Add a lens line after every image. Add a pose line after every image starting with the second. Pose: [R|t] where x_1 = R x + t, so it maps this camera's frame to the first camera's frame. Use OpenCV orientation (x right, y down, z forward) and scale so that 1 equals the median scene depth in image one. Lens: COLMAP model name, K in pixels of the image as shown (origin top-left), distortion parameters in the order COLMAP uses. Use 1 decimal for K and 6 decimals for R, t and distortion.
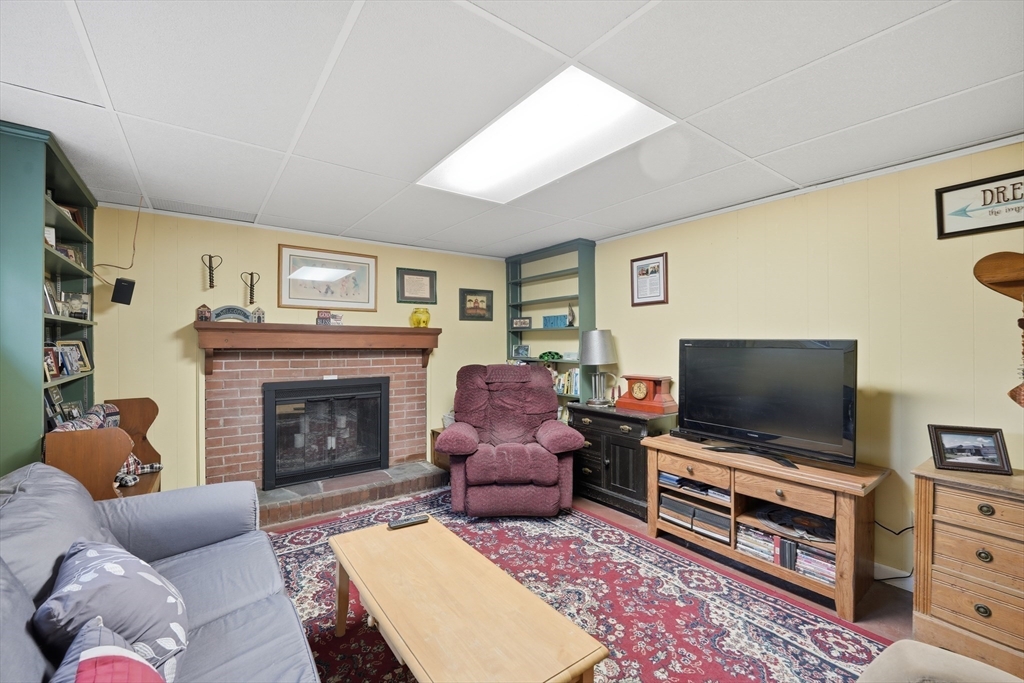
lens RADIAL K [[419.7, 0, 513.0], [0, 419.7, 340.3], [0, 0, 1]] dist [-0.002786, -0.004636]
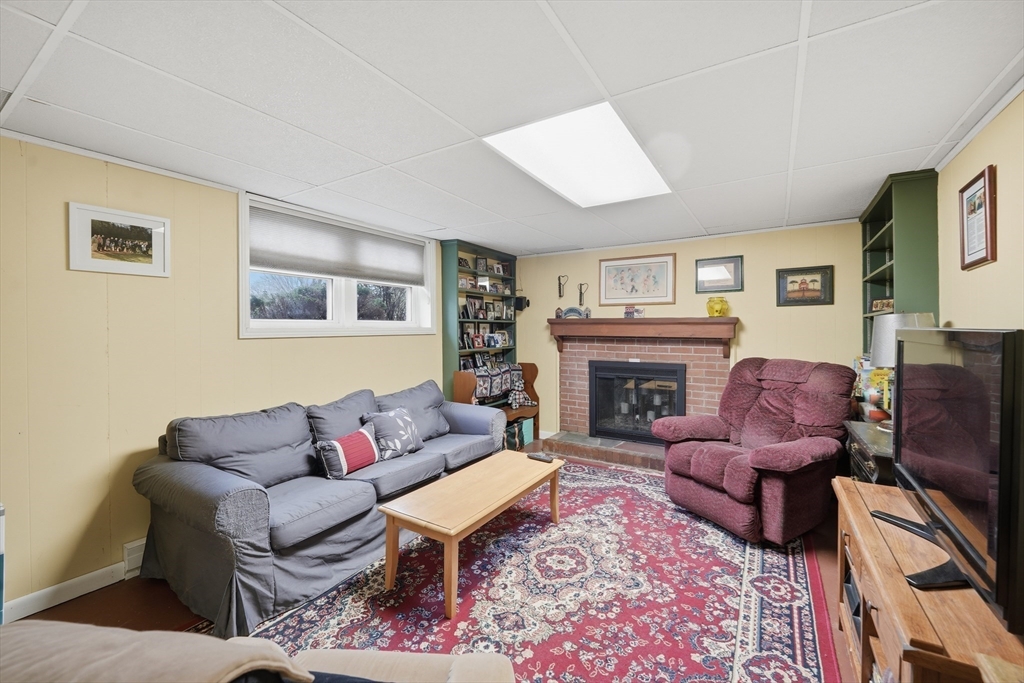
lens RADIAL K [[419.7, 0, 513.0], [0, 419.7, 340.3], [0, 0, 1]] dist [-0.002786, -0.004636]
pose [[0.371053, 0.021318, -0.928367, 0.657663], [0.003204, 0.999701, 0.024237, -0.001501], [0.928606, -0.011968, 0.370874, 0.249299]]
